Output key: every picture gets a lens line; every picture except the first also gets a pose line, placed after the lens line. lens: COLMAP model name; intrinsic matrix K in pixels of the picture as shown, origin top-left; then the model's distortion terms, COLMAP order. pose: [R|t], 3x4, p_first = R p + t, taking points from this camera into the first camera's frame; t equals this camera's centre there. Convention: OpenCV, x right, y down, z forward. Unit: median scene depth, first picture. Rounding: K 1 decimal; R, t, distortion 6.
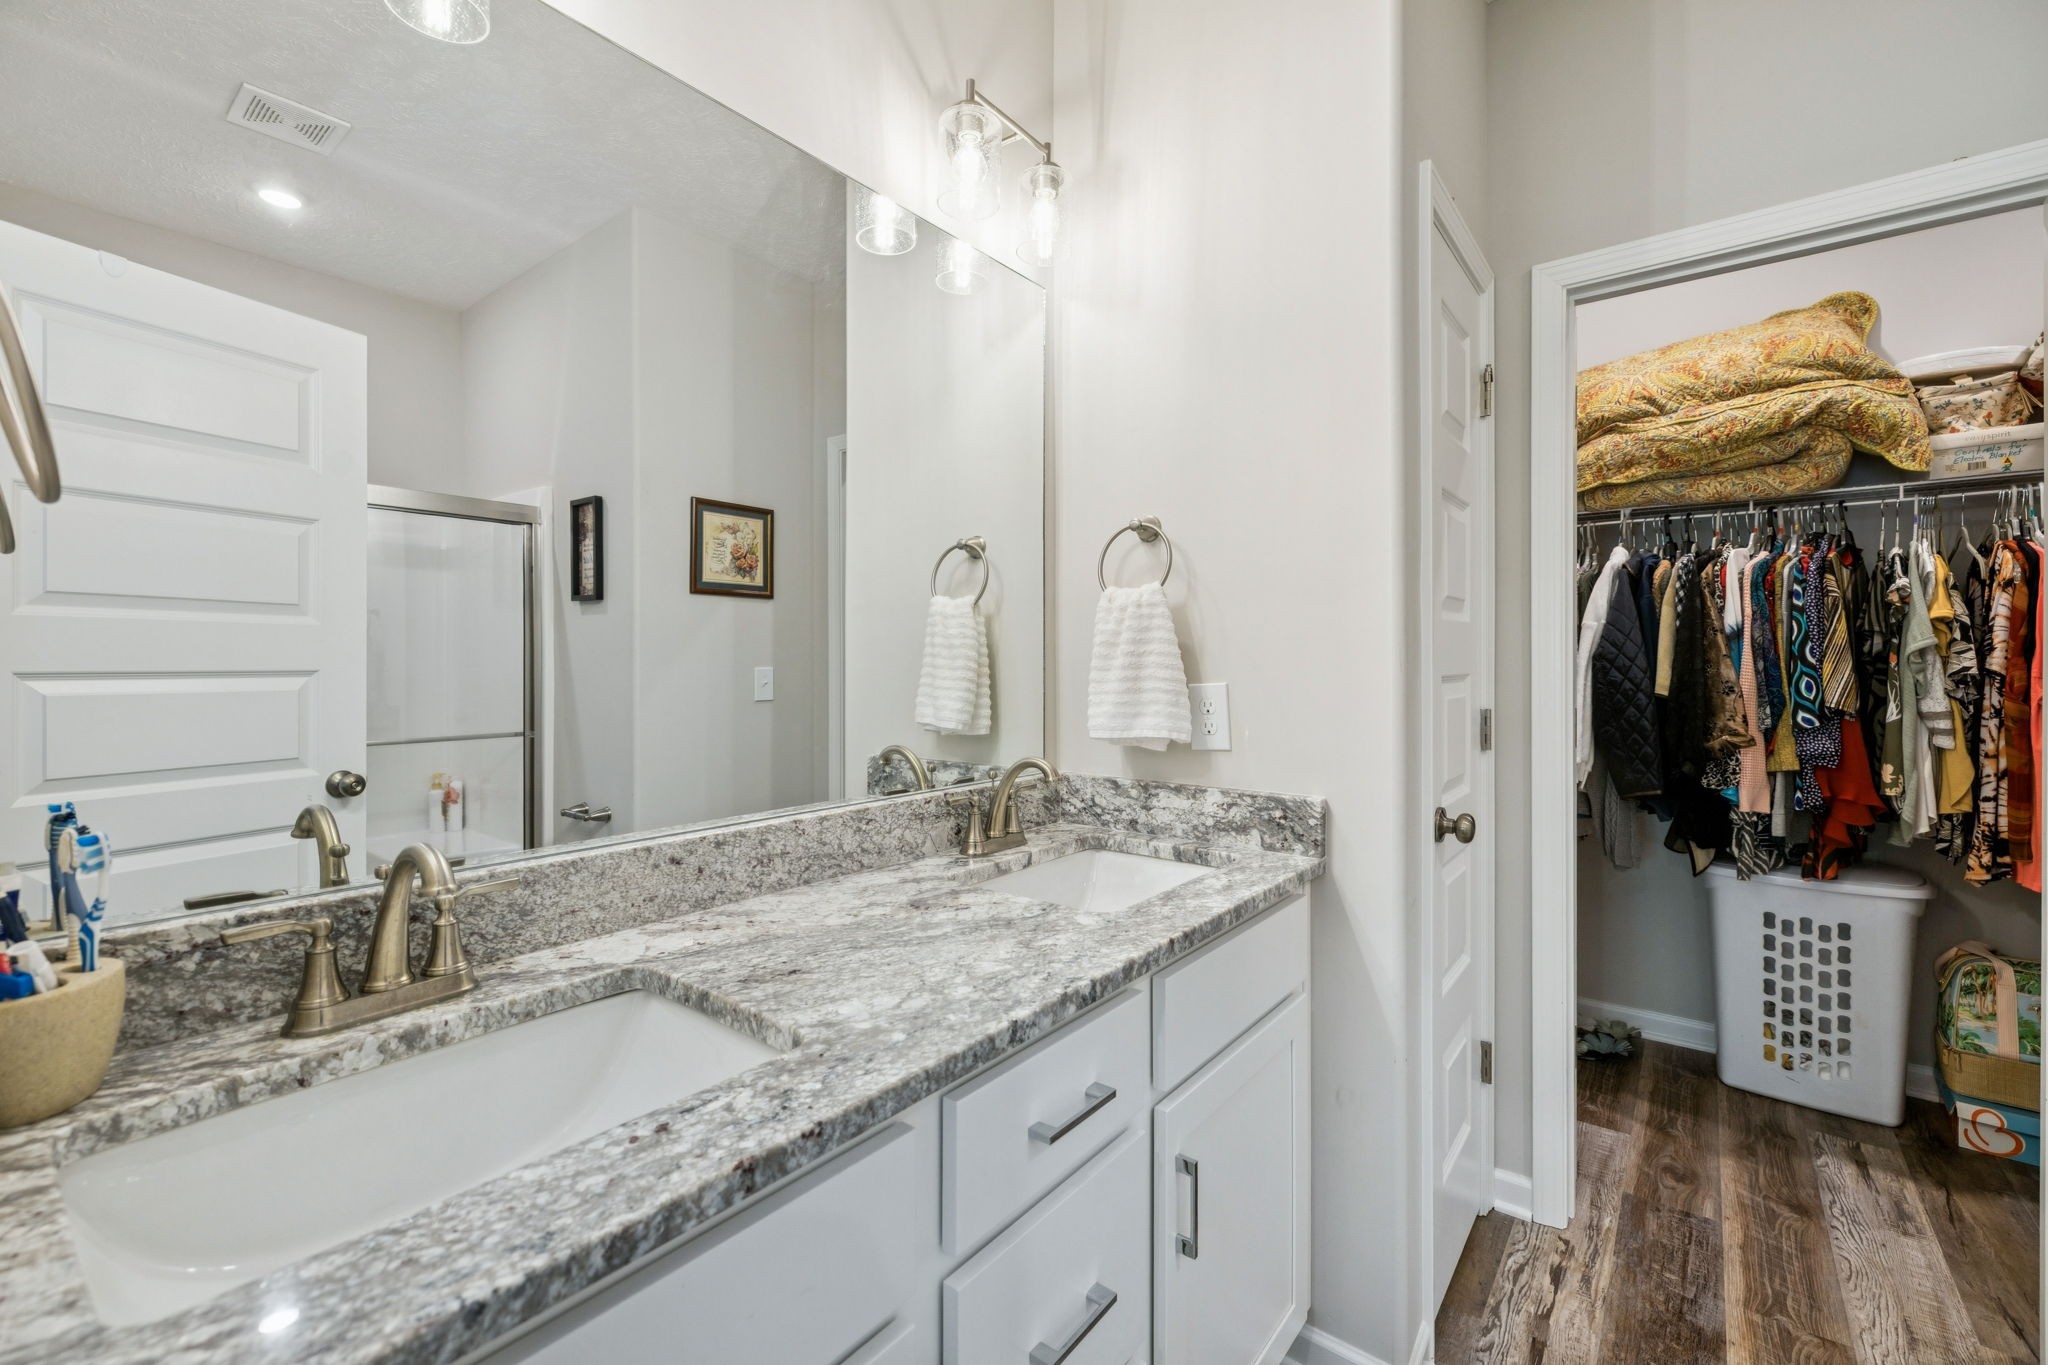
lens RADIAL K [[869.7, 0, 1024.4], [0, 869.7, 668.1], [0, 0, 1]] dist [0.001598, 0.000143]
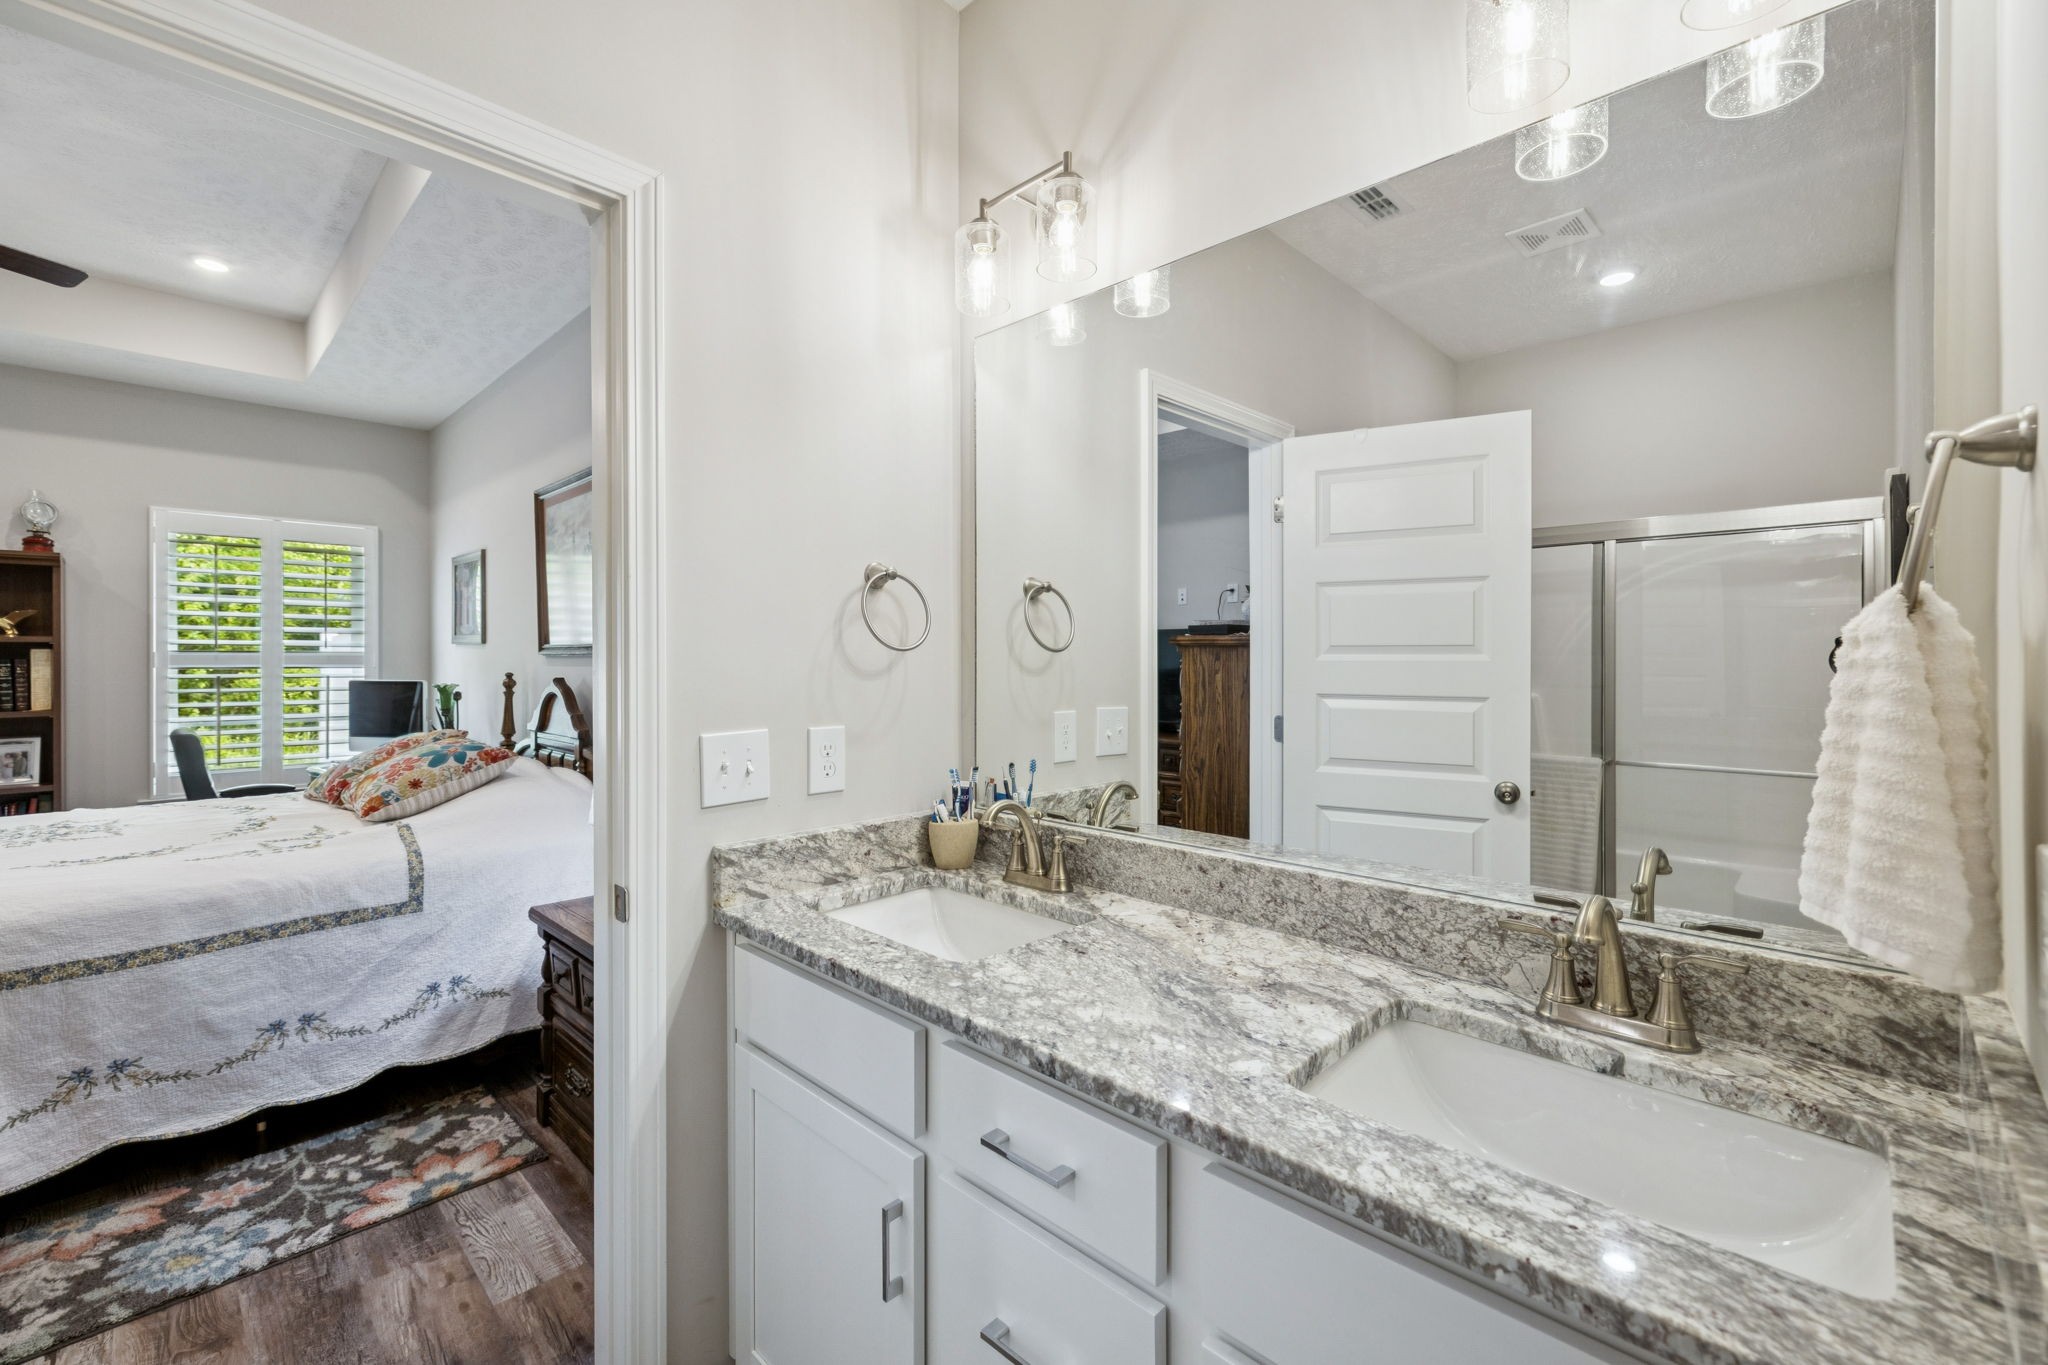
lens RADIAL K [[869.7, 0, 1028.7], [0, 869.7, 671.7], [0, 0, 1]] dist [0.001598, 0.000143]
pose [[-0.114042, 0.013029, -0.993390, 0.917568], [-0.007117, 0.999878, 0.013931, -0.086512], [0.993450, 0.008659, -0.113936, 0.919202]]
